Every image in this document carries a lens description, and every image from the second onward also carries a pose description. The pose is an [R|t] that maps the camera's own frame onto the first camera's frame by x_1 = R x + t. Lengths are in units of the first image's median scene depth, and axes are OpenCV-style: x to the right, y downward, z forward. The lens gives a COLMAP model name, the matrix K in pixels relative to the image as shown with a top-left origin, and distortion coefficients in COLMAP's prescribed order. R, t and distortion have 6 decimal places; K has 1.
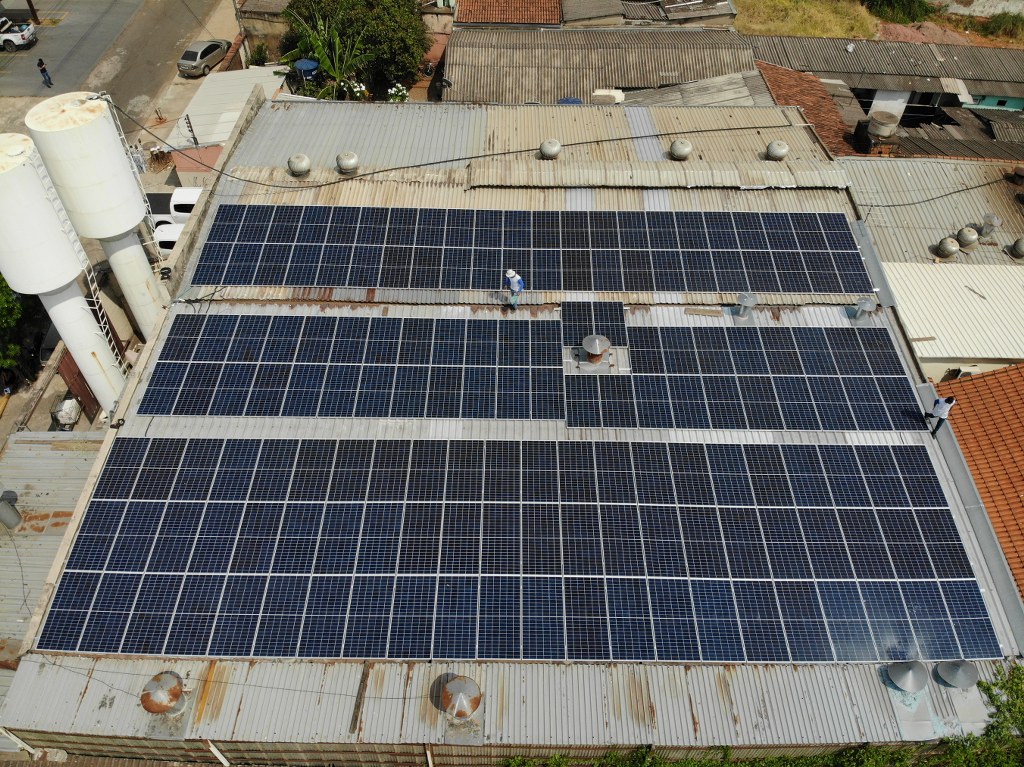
lens RADIAL K [[726.1, 0, 510.5], [0, 726.1, 405.2], [0, 0, 1]] dist [0.127356, -0.242611]
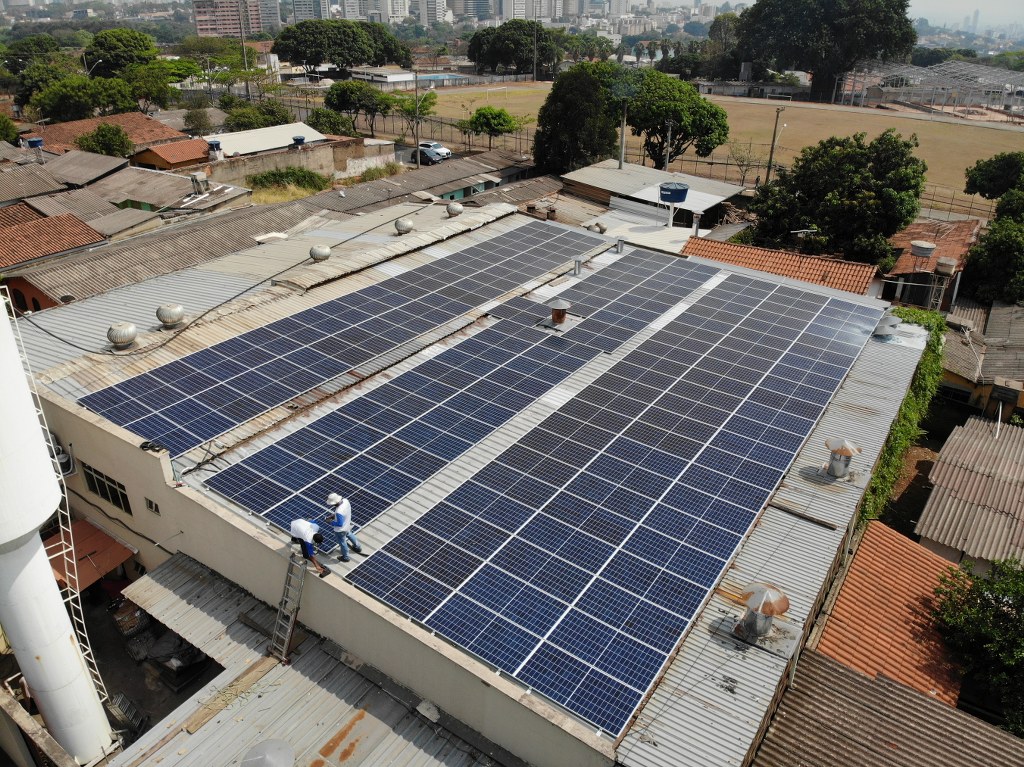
lens RADIAL K [[746.8, 0, 512.0], [0, 746.8, 383.5], [0, 0, 1]] dist [0.204815, -0.474337]
pose [[0.547632, -0.380600, 0.745146, -0.817682], [0.632600, 0.771217, -0.071003, 0.047998], [-0.547645, 0.510263, 0.663111, 0.293998]]
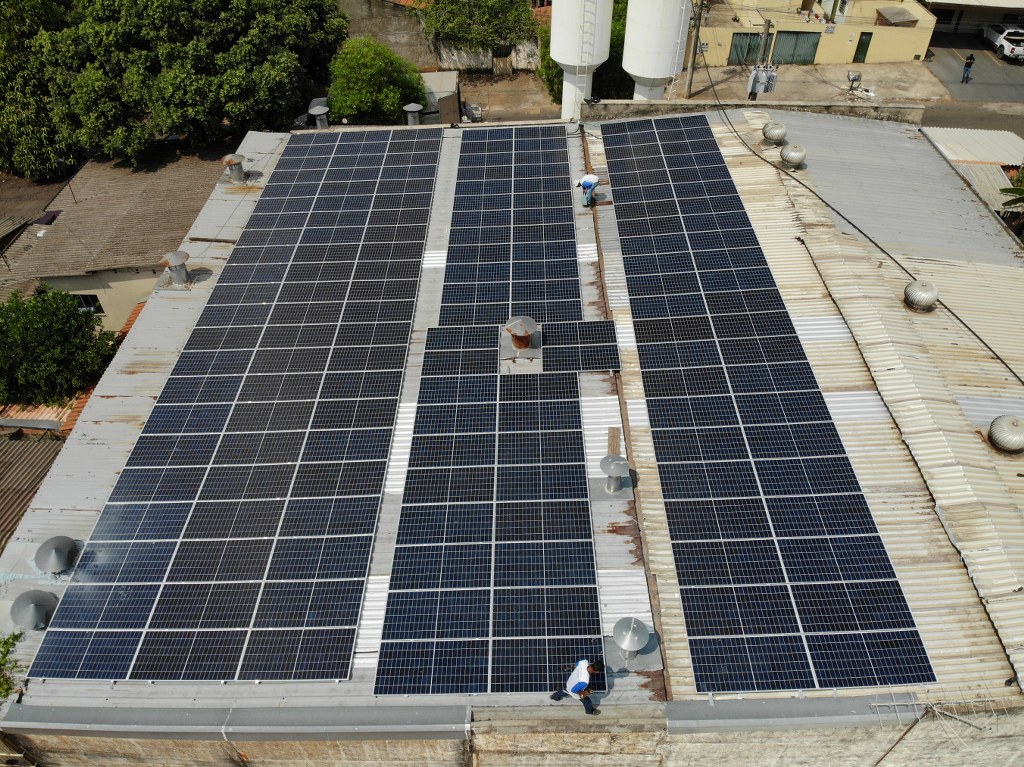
lens RADIAL K [[726.1, 0, 510.5], [0, 726.1, 405.2], [0, 0, 1]] dist [0.127356, -0.242611]
pose [[-0.003242, 0.694521, -0.719465, 0.758045], [-0.757901, 0.467650, 0.454851, -0.397799], [0.652362, 0.546758, 0.524862, 0.561300]]
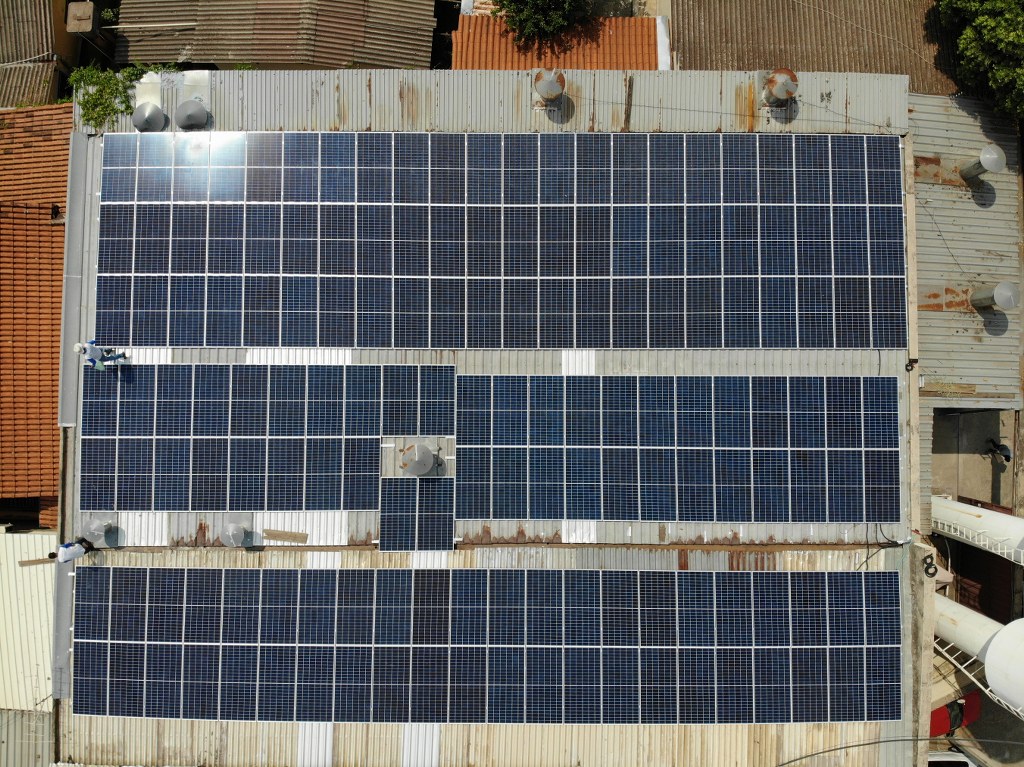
lens RADIAL K [[720.1, 0, 512.0], [0, 720.1, 383.5], [0, 0, 1]] dist [0.063050, -0.134014]
pose [[-0.999908, 0.005301, -0.012459, 0.011969], [-0.012130, -0.759577, 0.650304, -0.554573], [-0.006017, 0.650396, 0.759572, 0.255910]]
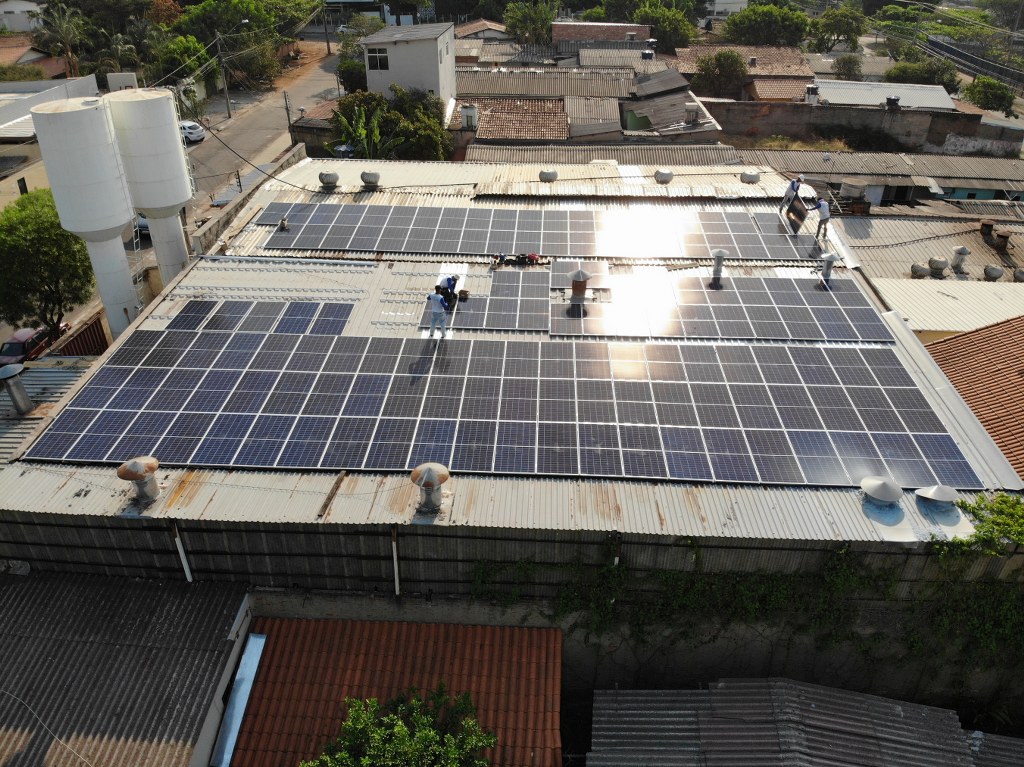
lens RADIAL K [[746.8, 0, 512.0], [0, 746.8, 383.5], [0, 0, 1]] dist [0.204815, -0.474337]
pose [[0.999235, 0.017798, -0.034816, 0.055584], [-0.027793, 0.949592, -0.312254, 0.402391], [0.027504, 0.312983, 0.949360, -0.023677]]
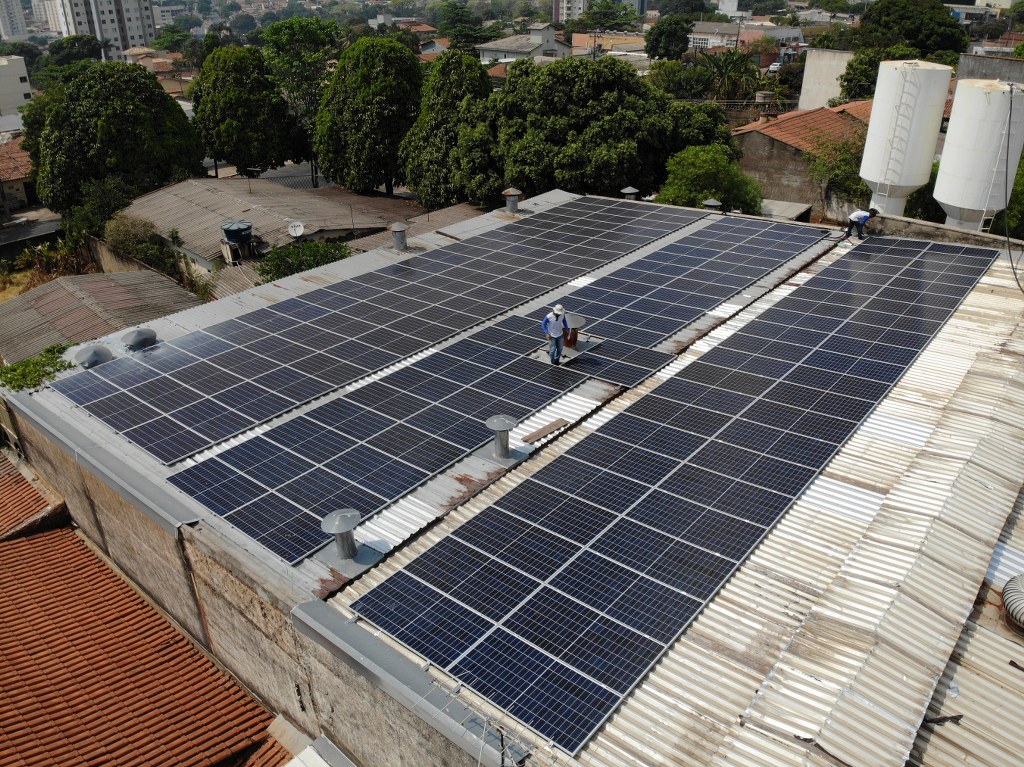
lens RADIAL K [[726.1, 0, 510.5], [0, 726.1, 405.2], [0, 0, 1]] dist [0.127356, -0.242611]
pose [[-0.641055, 0.384351, -0.664321, 0.706737], [-0.581090, 0.322389, 0.747261, -0.597144], [0.501381, 0.865066, 0.016673, 0.979795]]
